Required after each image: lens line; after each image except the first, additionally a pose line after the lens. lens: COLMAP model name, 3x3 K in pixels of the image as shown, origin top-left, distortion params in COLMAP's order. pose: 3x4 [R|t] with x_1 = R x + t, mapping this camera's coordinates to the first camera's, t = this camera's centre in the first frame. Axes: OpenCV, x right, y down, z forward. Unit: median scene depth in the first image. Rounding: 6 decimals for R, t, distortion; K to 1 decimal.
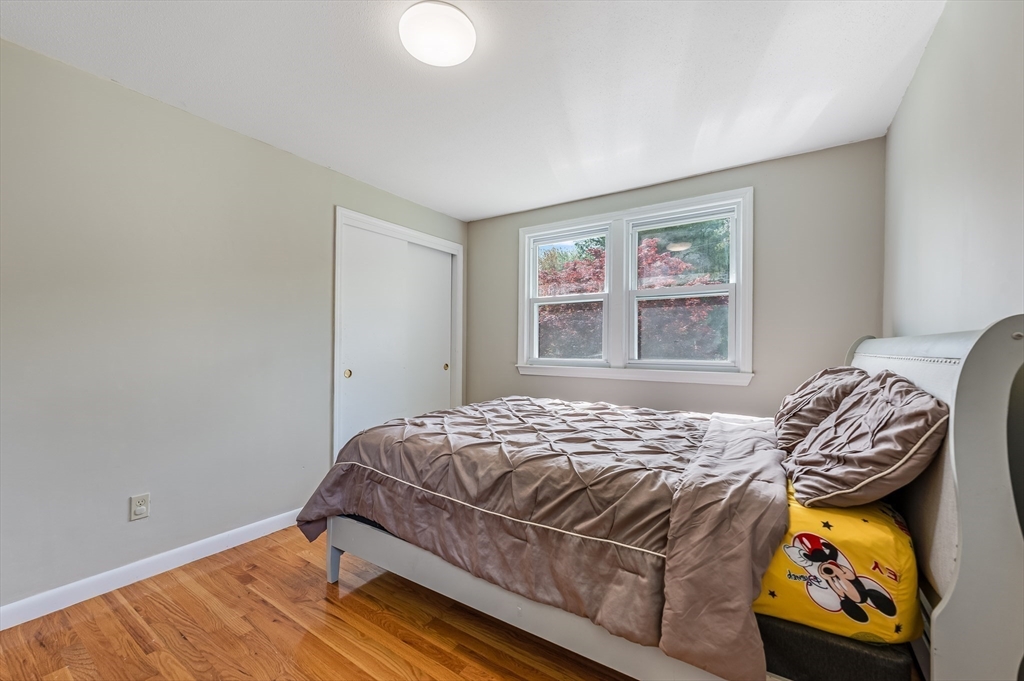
lens RADIAL K [[411.4, 0, 512.4], [0, 411.4, 341.1], [0, 0, 1]] dist [-0.000386, 0.000867]
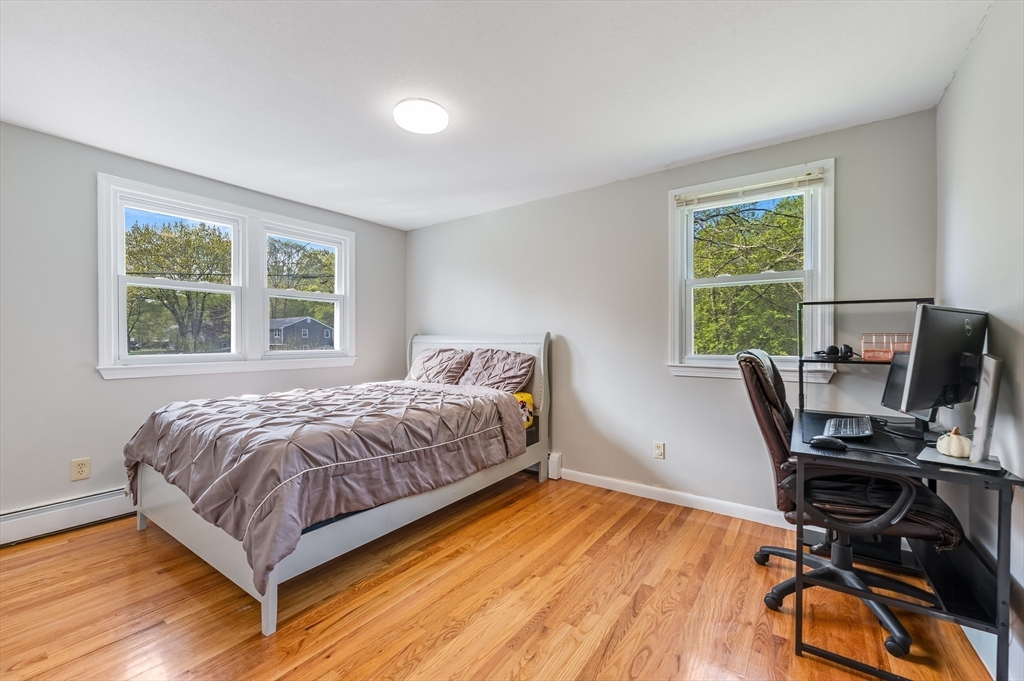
lens RADIAL K [[411.4, 0, 513.3], [0, 411.4, 341.7], [0, 0, 1]] dist [-0.000386, 0.000867]
pose [[0.033170, -0.010683, 0.999393, -1.670384], [-0.011669, 0.999871, 0.011076, -0.002695], [-0.999382, -0.012029, 0.033041, 0.687518]]
